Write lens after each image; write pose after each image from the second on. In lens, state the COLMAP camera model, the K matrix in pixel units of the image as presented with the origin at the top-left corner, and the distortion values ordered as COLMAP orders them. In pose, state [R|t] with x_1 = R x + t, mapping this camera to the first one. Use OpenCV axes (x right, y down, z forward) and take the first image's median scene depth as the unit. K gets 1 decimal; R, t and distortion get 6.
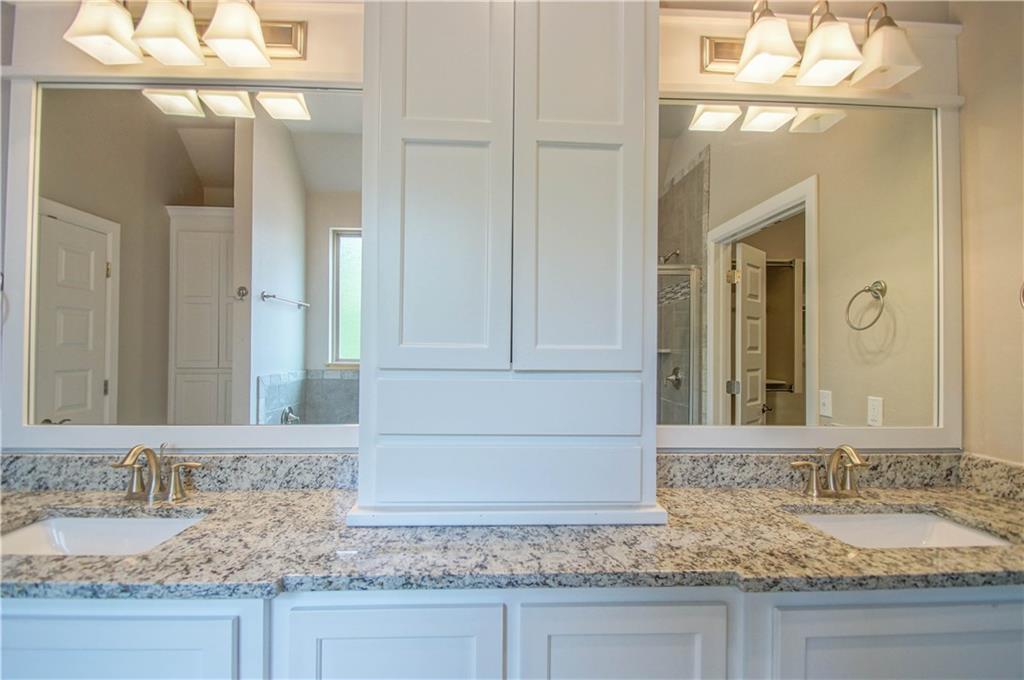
lens RADIAL K [[461.6, 0, 520.9], [0, 461.6, 345.1], [0, 0, 1]] dist [0.012675, -0.015753]
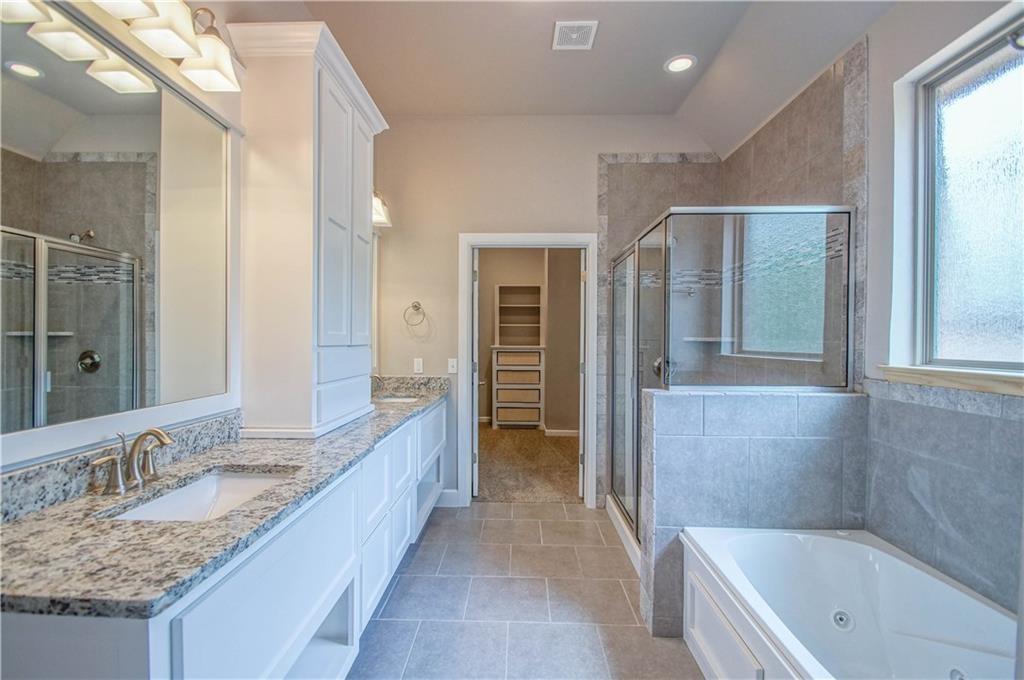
lens RADIAL K [[461.6, 0, 502.4], [0, 461.6, 346.9], [0, 0, 1]] dist [0.012675, -0.015753]
pose [[0.079664, -0.023045, 0.996555, -1.630690], [-0.020275, 0.999488, 0.024734, -0.001796], [-0.996616, -0.022175, 0.079156, 0.148875]]
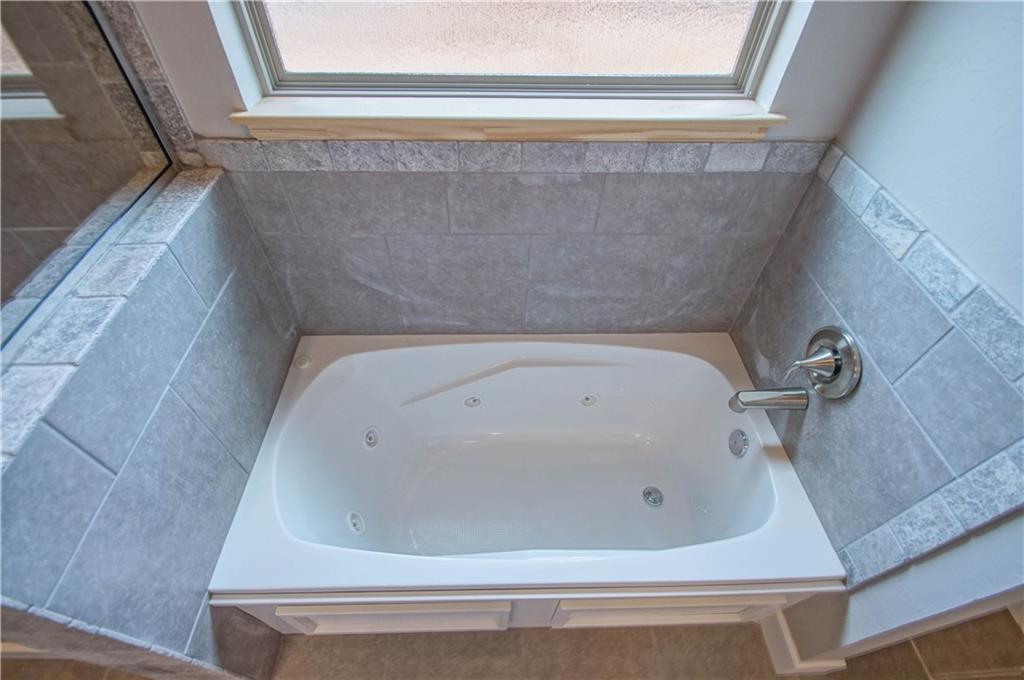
lens RADIAL K [[461.6, 0, 508.4], [0, 461.6, 347.4], [0, 0, 1]] dist [0.012675, -0.015753]
pose [[-0.999560, -0.025360, -0.015367, -0.540211], [-0.028433, 0.672629, 0.739434, -0.252007], [-0.008416, 0.739546, -0.673054, -0.124861]]
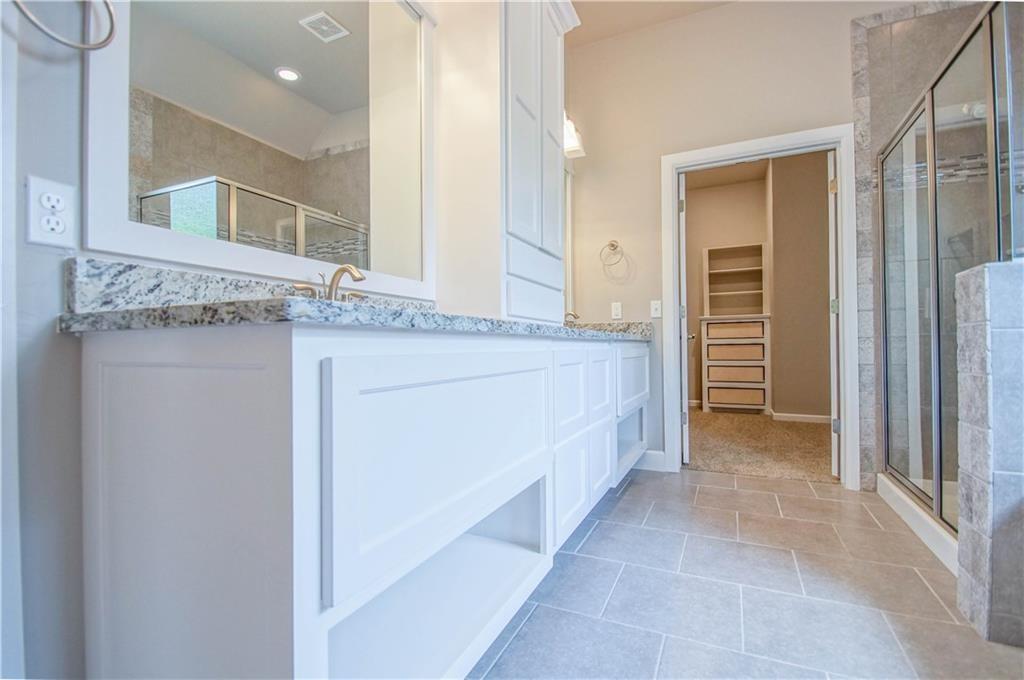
lens RADIAL K [[461.6, 0, 502.7], [0, 461.6, 348.2], [0, 0, 1]] dist [0.012675, -0.015753]
pose [[0.478207, -0.014387, 0.878129, -1.422344], [0.002063, 0.999881, 0.015259, 0.351967], [-0.878244, -0.005486, 0.478180, 0.207003]]
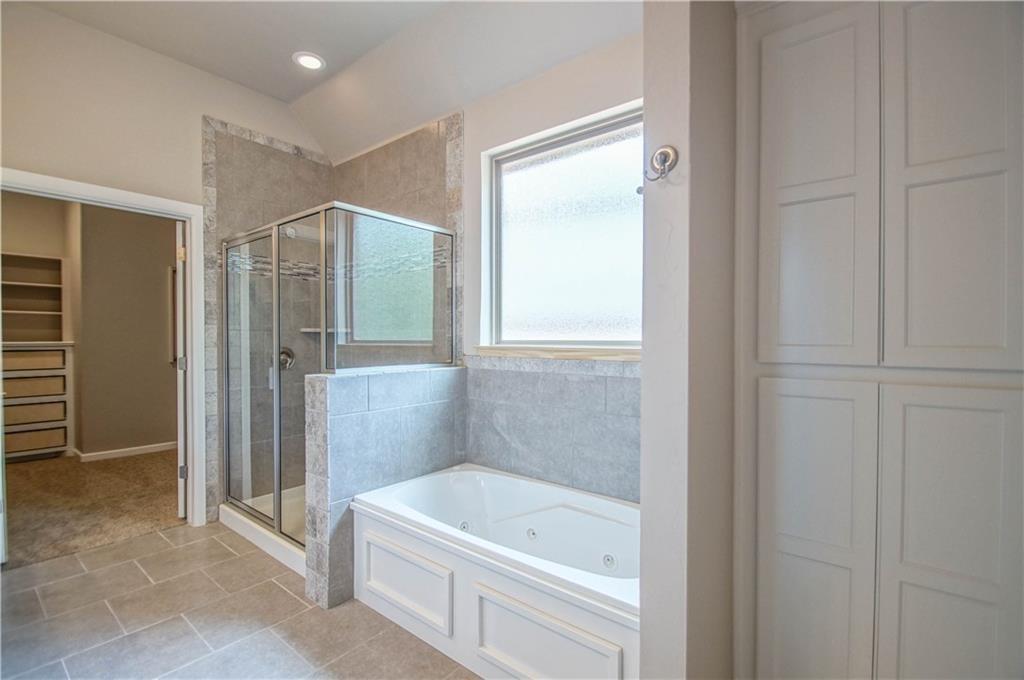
lens RADIAL K [[461.6, 0, 503.5], [0, 461.6, 346.4], [0, 0, 1]] dist [0.012675, -0.015753]
pose [[-0.747497, -0.018564, 0.664006, -1.581990], [-0.017428, 0.999813, 0.008334, 0.052142], [-0.664036, -0.005343, -0.747681, 0.565956]]
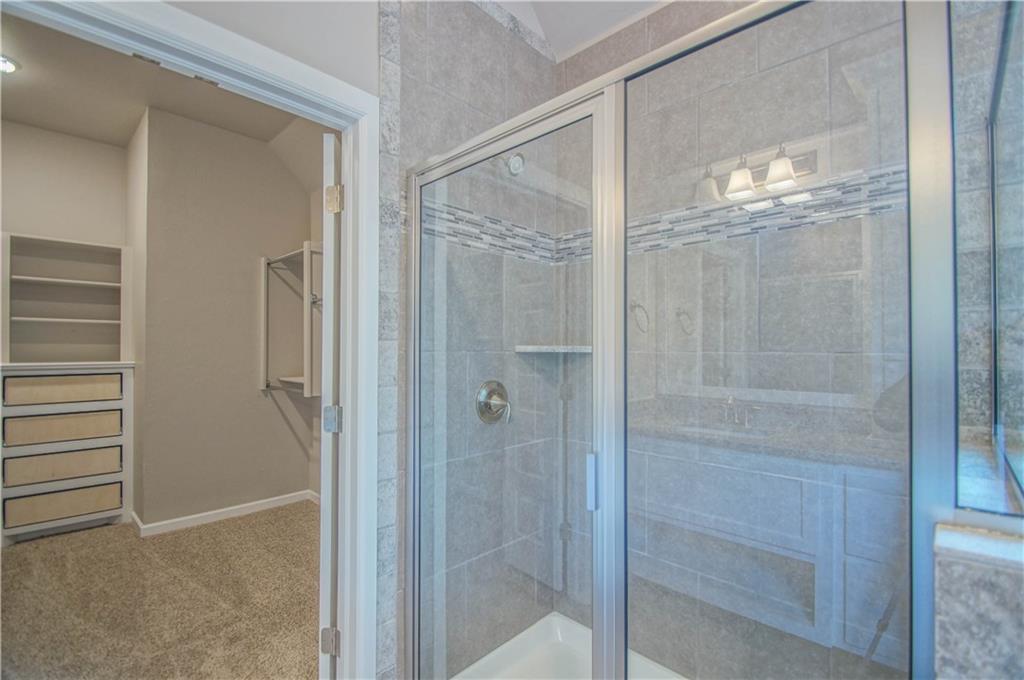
lens RADIAL K [[461.6, 0, 502.4], [0, 461.6, 343.3], [0, 0, 1]] dist [0.012675, -0.015753]
pose [[-0.685627, 0.000662, 0.727953, 0.091837], [-0.017349, 0.999701, -0.017250, 0.007969], [-0.727746, -0.024457, -0.685410, 0.374552]]
